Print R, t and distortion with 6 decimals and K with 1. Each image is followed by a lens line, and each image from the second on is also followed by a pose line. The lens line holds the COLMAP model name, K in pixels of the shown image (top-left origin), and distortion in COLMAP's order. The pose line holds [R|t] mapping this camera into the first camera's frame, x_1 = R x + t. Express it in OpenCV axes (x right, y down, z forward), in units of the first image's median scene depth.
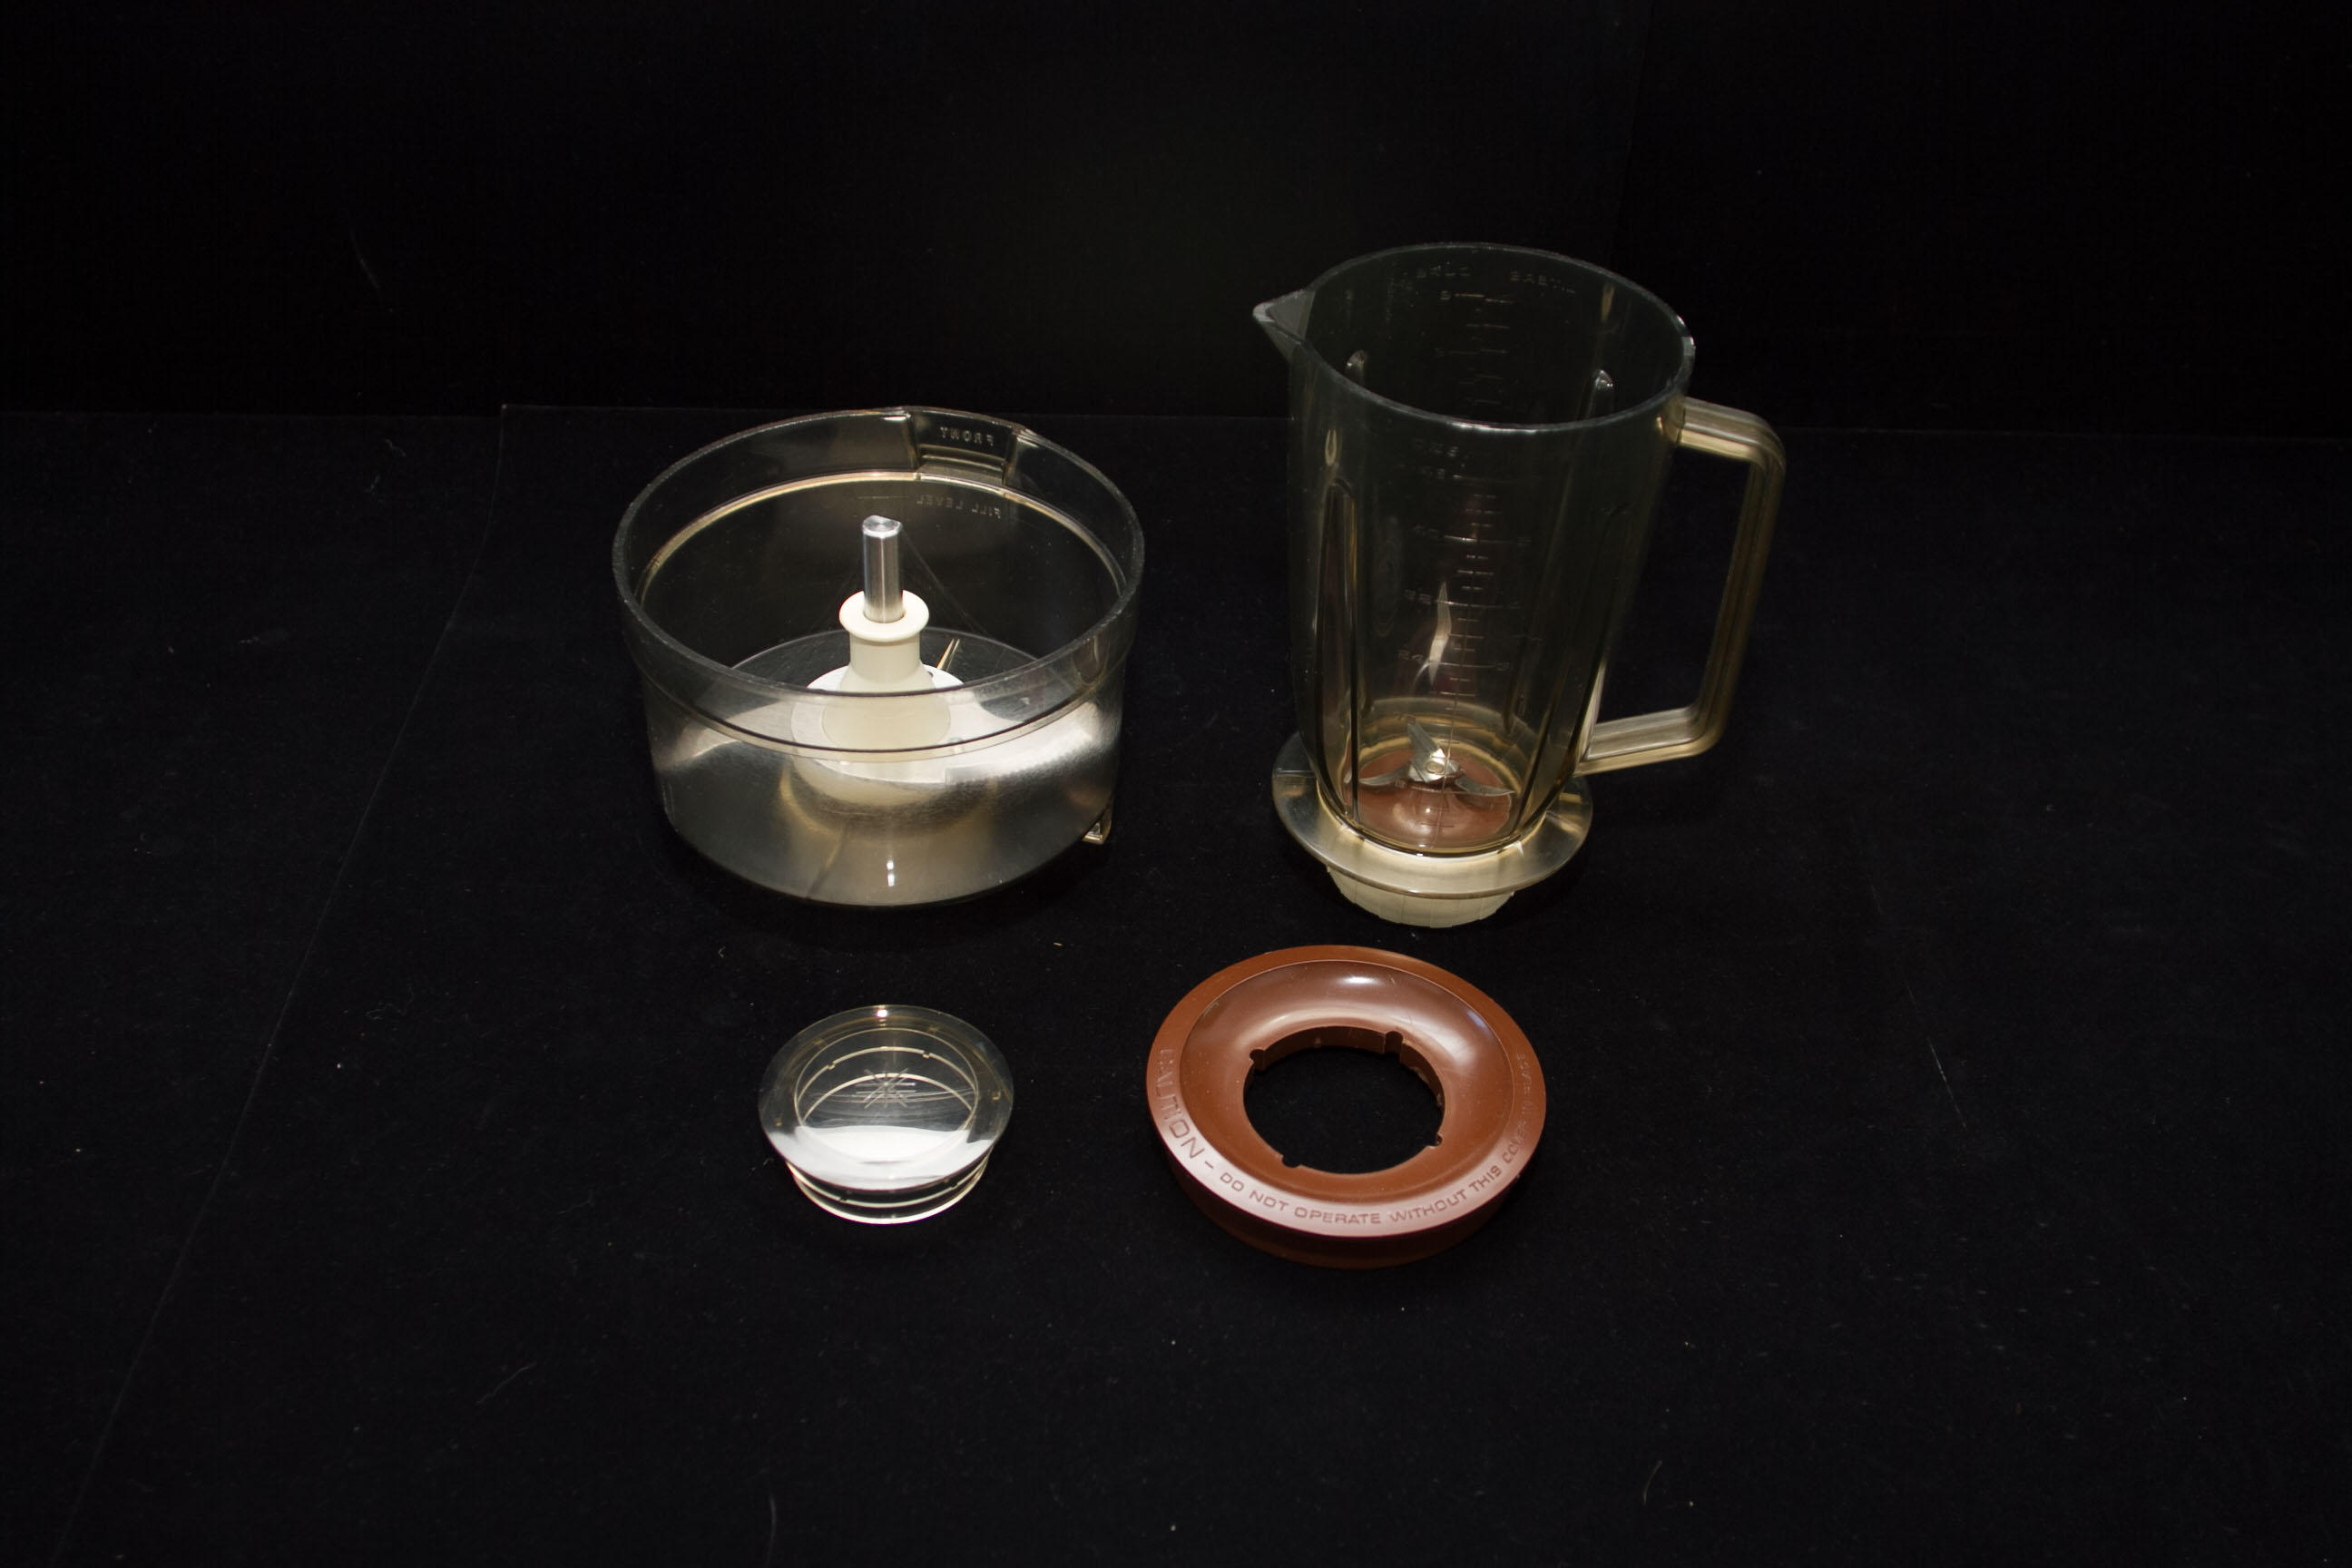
lens RADIAL K [[2218.6, 0, 1181.8], [0, 2218.6, 790.9], [0, 0, 1]] dist [-0.037032, 0.000000]
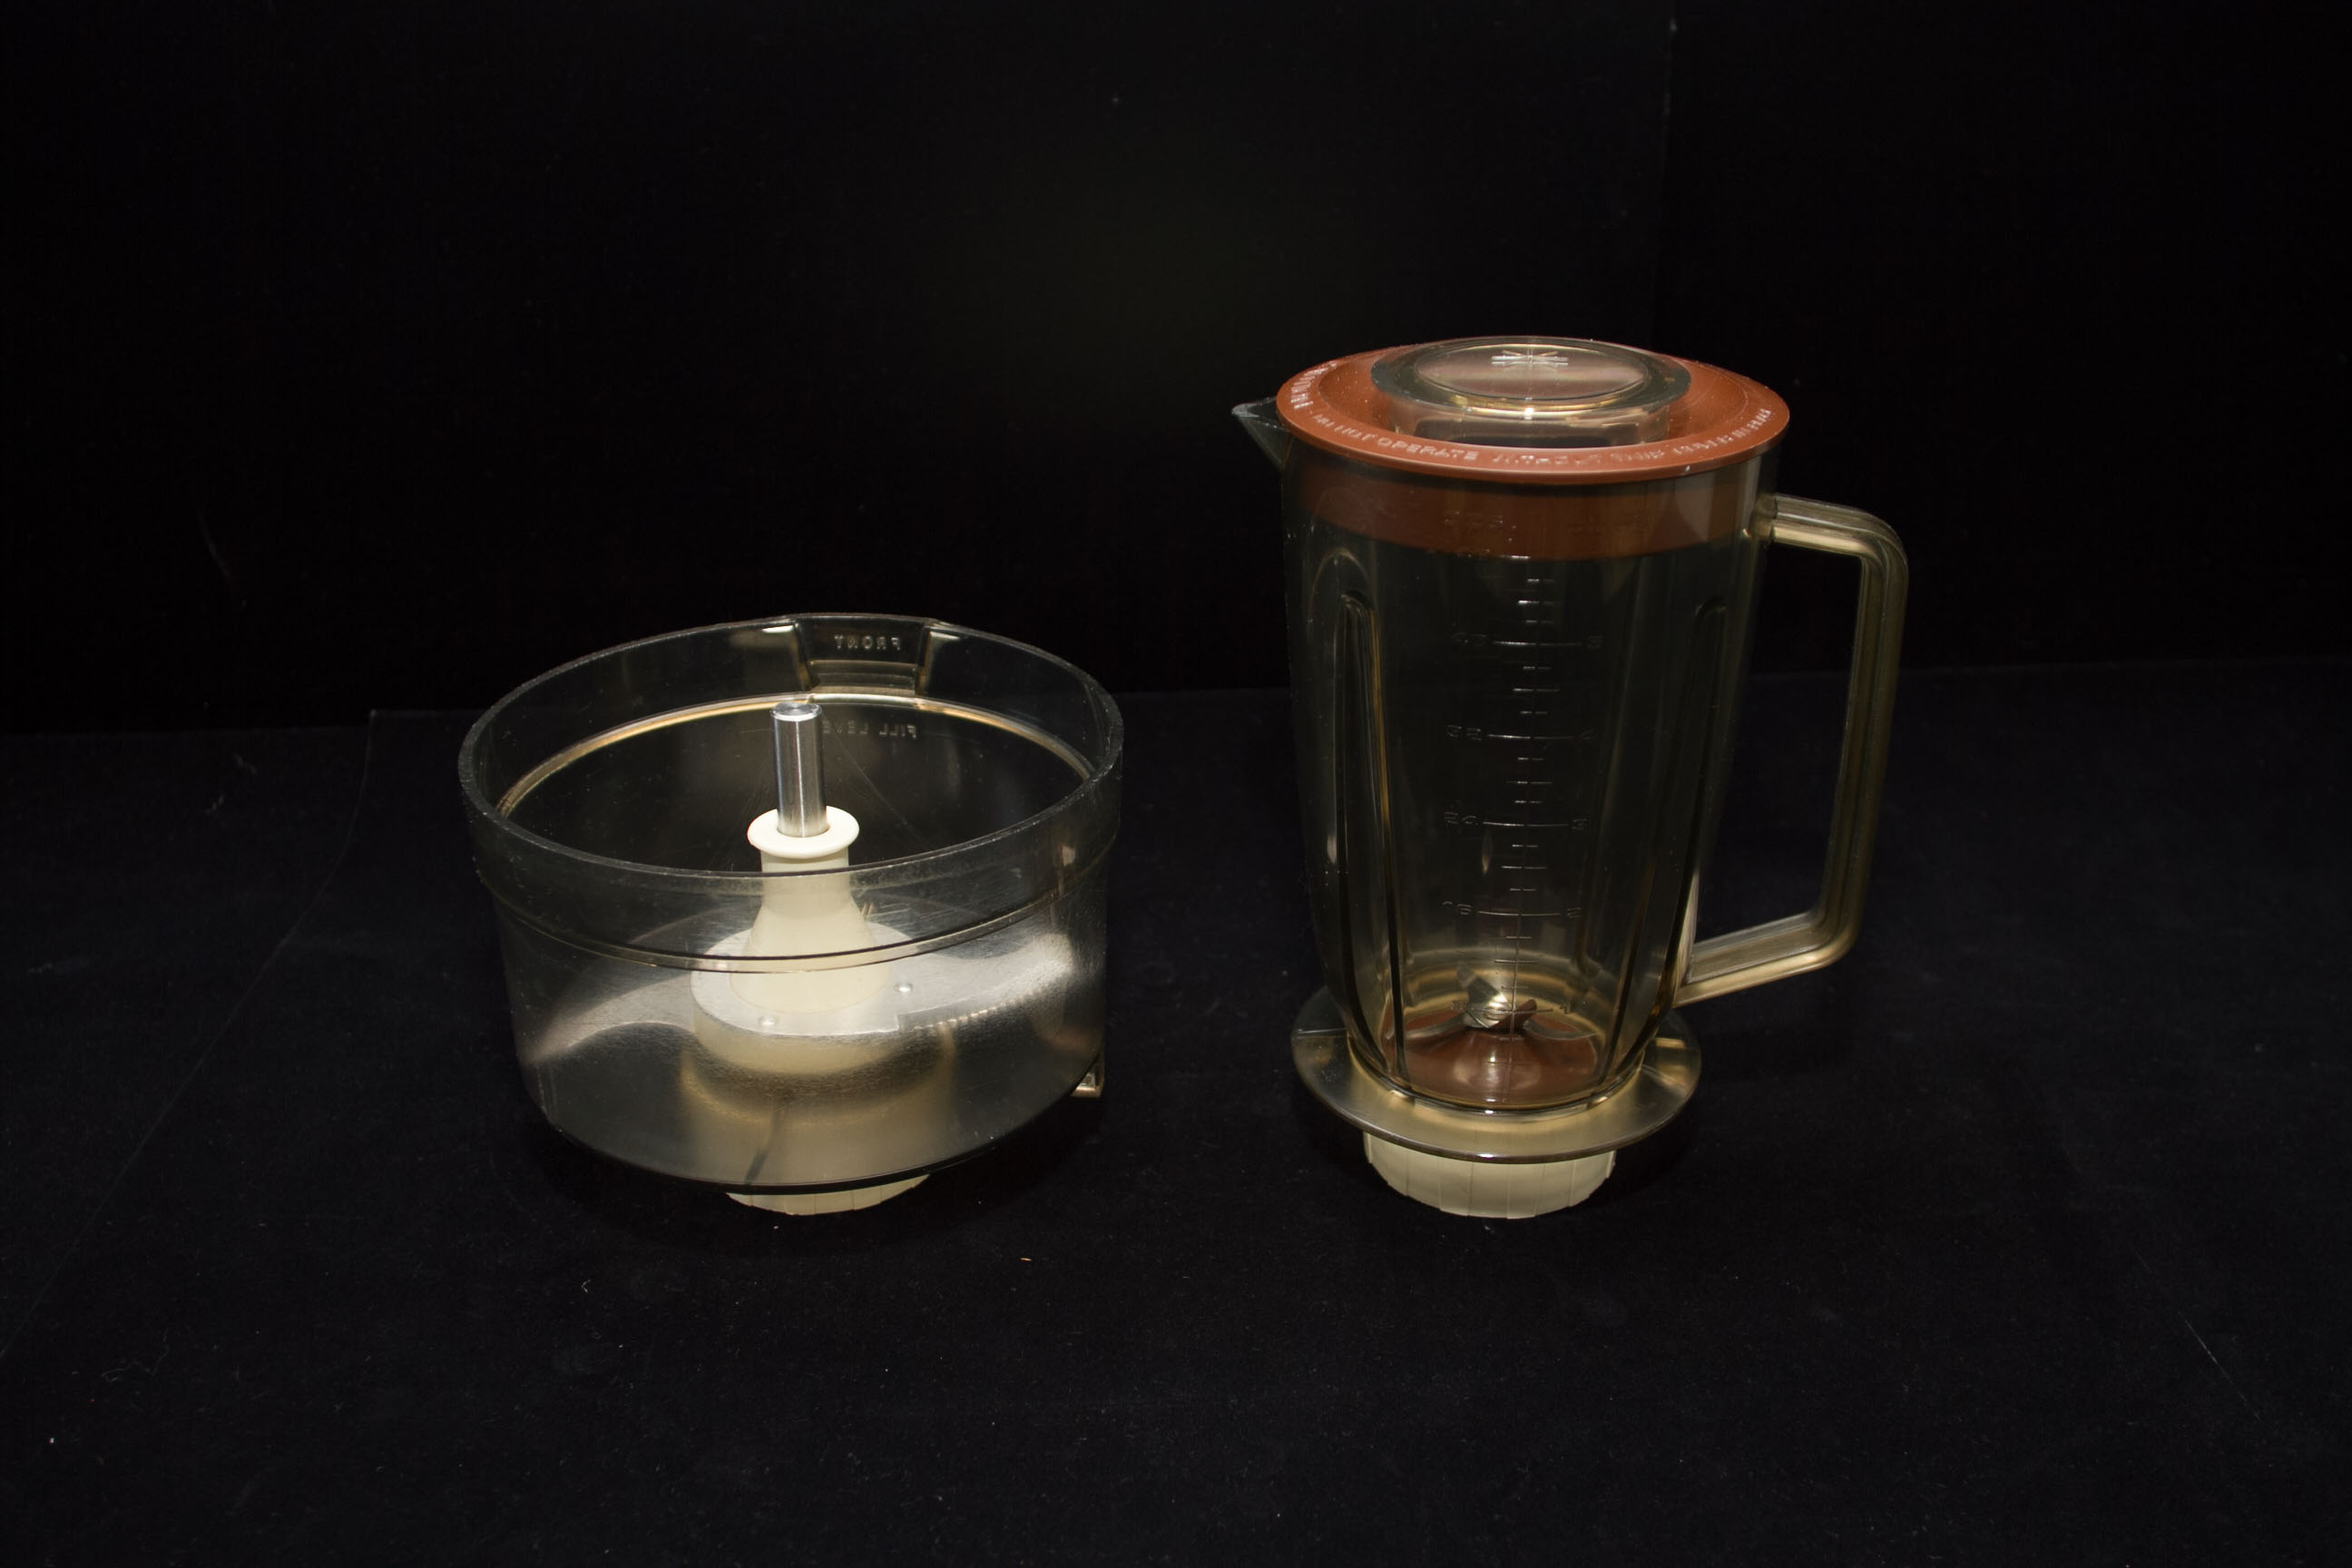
lens RADIAL K [[2218.6, 0, 1183.0], [0, 2218.6, 782.6], [0, 0, 1]] dist [-0.037032, 0.000000]
pose [[0.998710, -0.050235, 0.007394, 0.000756], [0.050475, 0.966350, -0.252231, 0.106056], [0.005526, 0.252279, 0.967639, 0.217918]]
